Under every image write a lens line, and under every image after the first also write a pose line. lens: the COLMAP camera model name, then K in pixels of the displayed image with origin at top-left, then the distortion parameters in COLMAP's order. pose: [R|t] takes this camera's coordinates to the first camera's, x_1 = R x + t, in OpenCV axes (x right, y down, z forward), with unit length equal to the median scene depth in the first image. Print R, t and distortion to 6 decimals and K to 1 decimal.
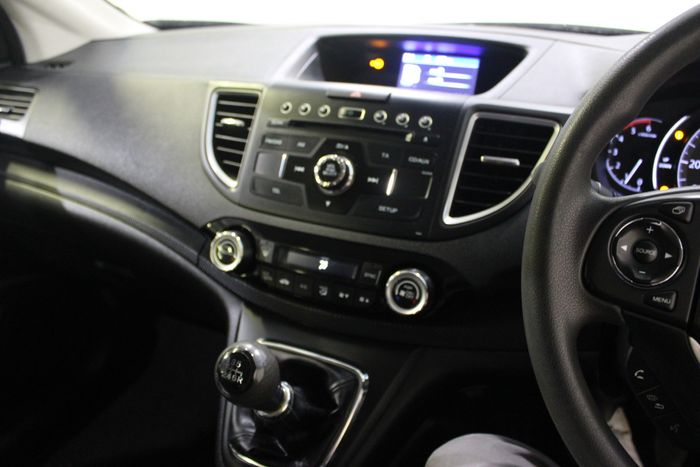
lens RADIAL K [[569.6, 0, 360.7], [0, 569.6, 232.7], [0, 0, 1]] dist [-0.176559, 0.153113]
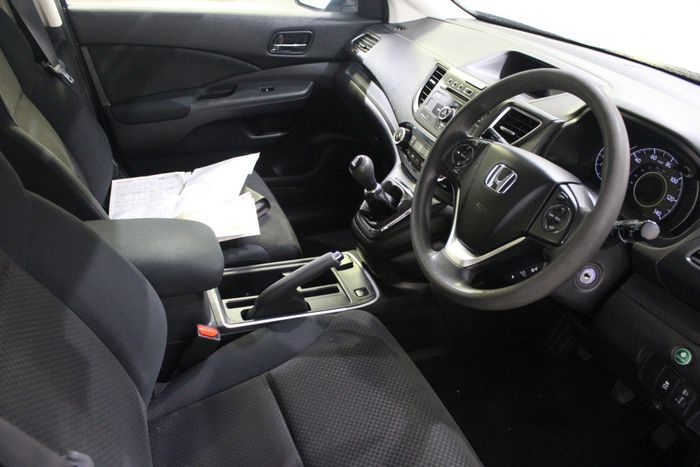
lens RADIAL K [[569.6, 0, 360.7], [0, 569.6, 232.7], [0, 0, 1]] dist [-0.176559, 0.153113]
pose [[0.727286, 0.401694, -0.556504, 0.973589], [-0.366464, 0.912857, 0.179991, 0.034372], [0.580310, 0.073034, 0.811114, -0.775990]]
